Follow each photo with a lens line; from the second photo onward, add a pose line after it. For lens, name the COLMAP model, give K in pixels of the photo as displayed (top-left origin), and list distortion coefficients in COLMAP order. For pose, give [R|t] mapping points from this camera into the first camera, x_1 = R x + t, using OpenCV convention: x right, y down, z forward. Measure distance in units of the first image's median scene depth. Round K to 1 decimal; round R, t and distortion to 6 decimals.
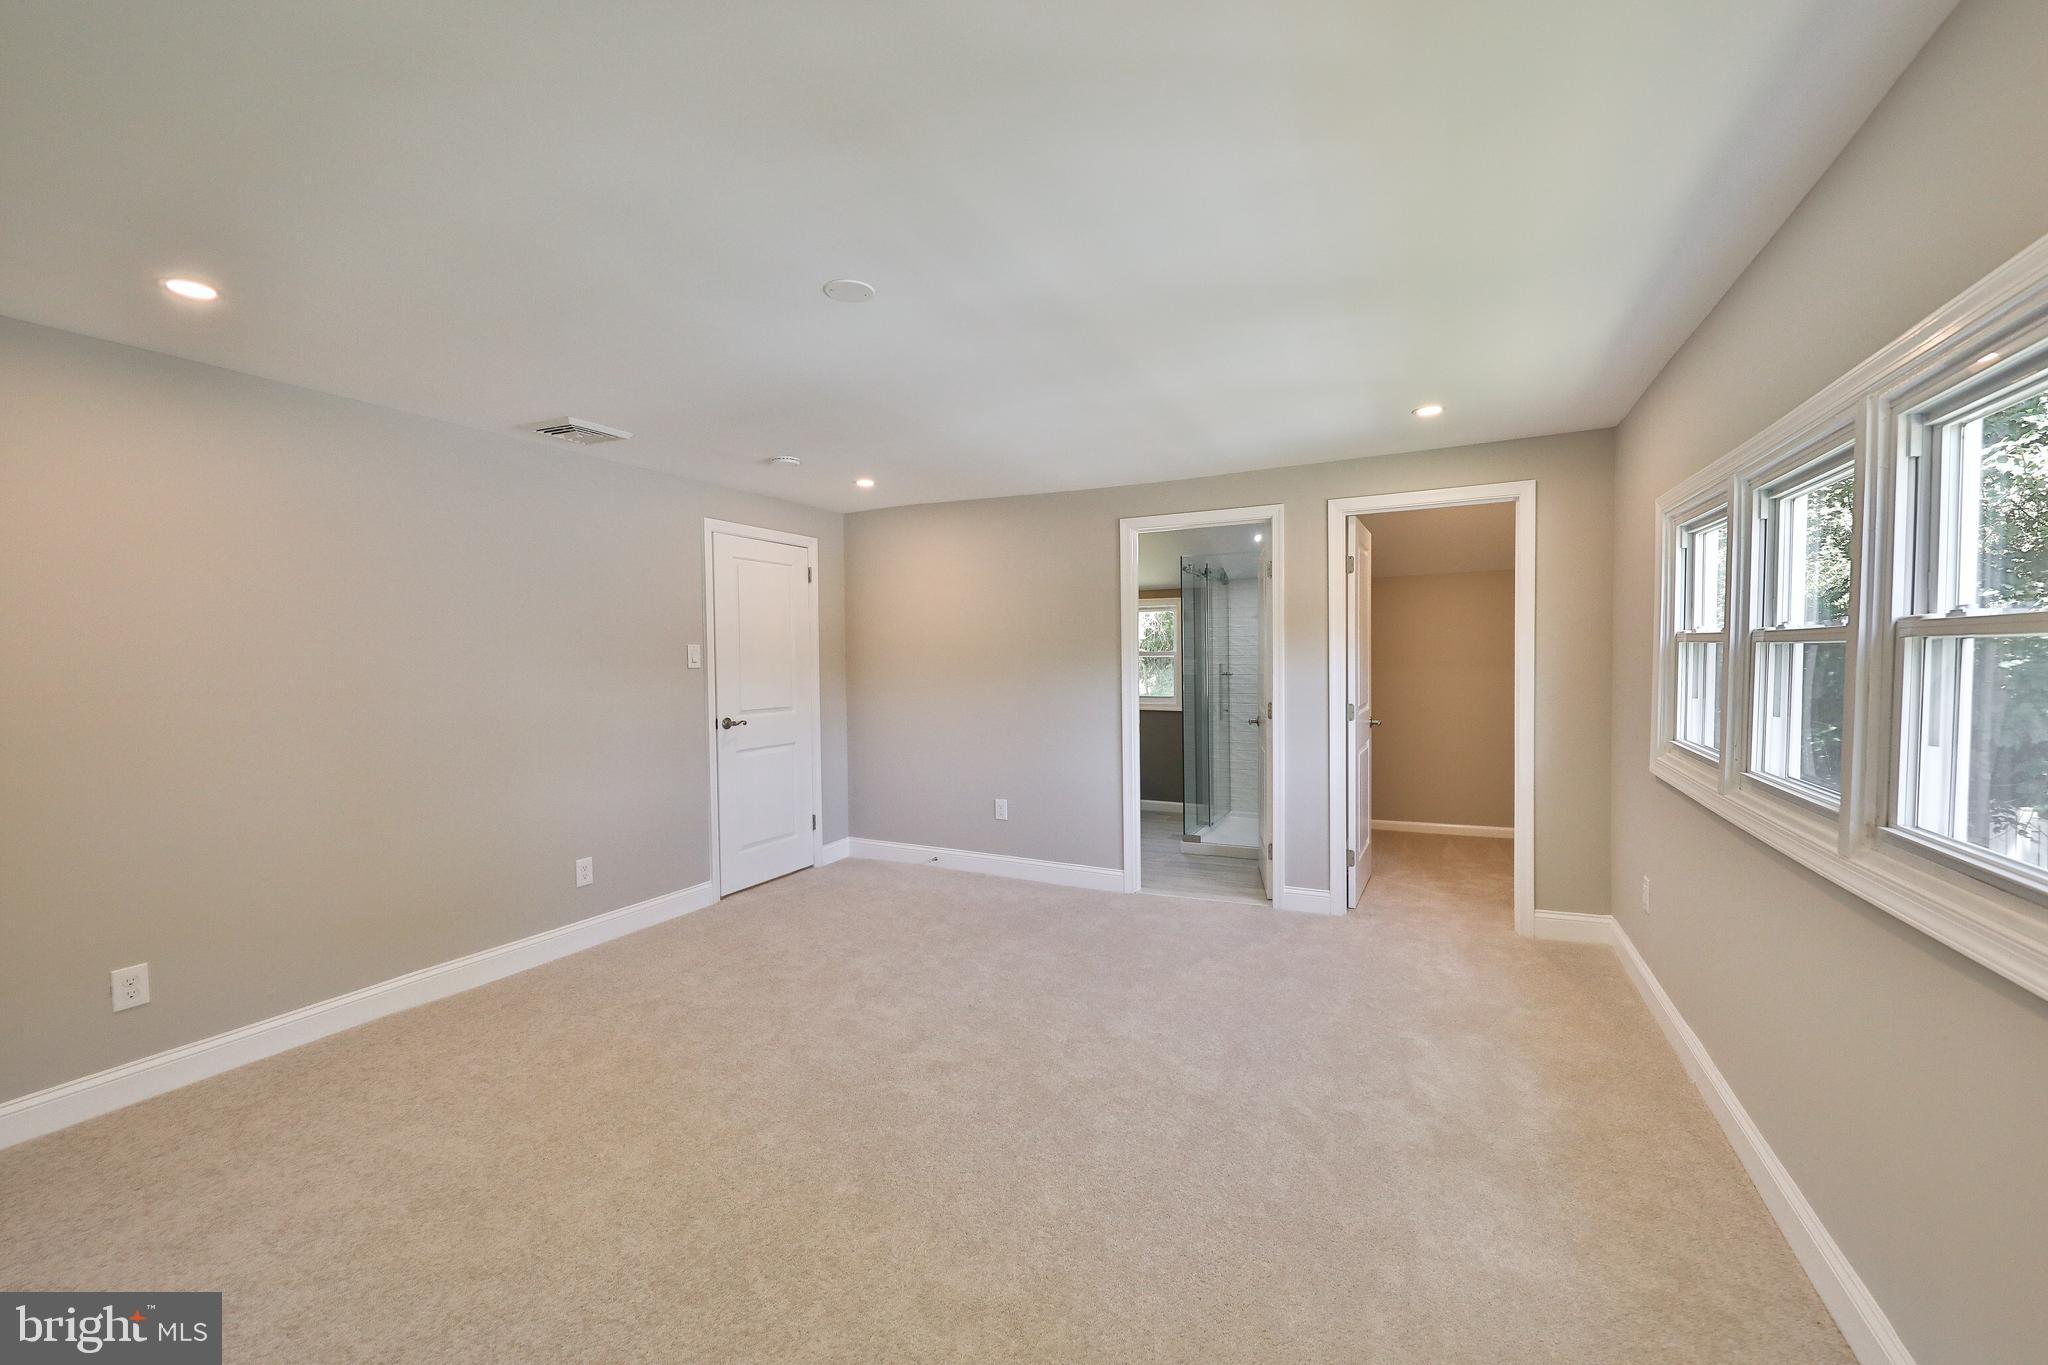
lens RADIAL K [[841.6, 0, 1029.9], [0, 841.6, 681.0], [0, 0, 1]] dist [0.008258, -0.004274]
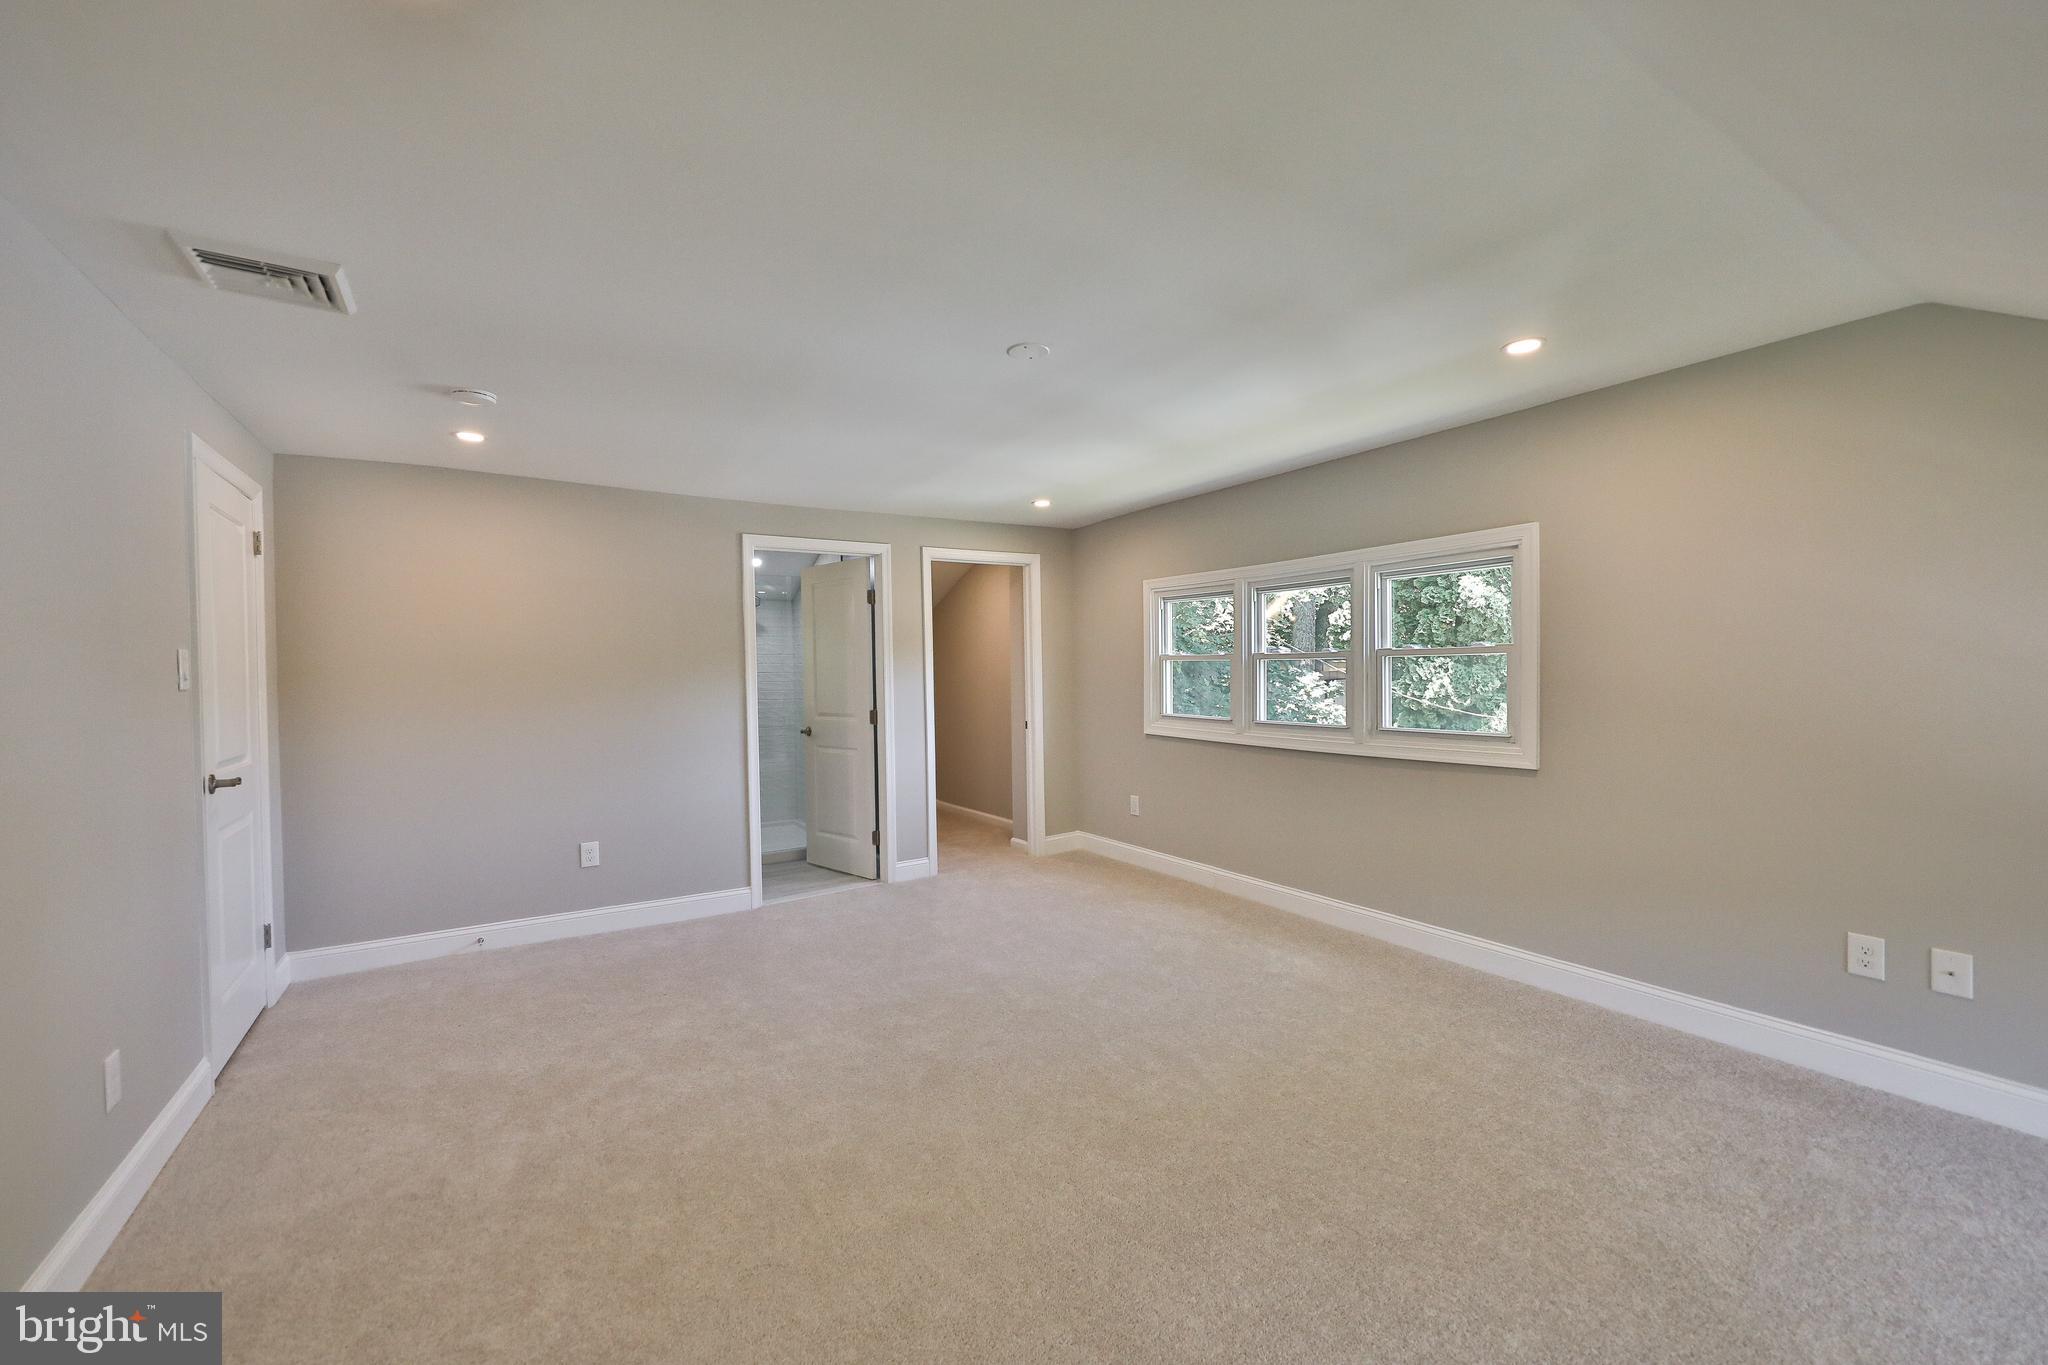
lens RADIAL K [[841.6, 0, 1038.8], [0, 841.6, 684.4], [0, 0, 1]] dist [0.008258, -0.004274]
pose [[0.493444, -0.010731, 0.869712, -0.618827], [0.037626, 0.999251, -0.009019, 0.008841], [-0.868964, 0.037174, 0.493478, 0.218088]]
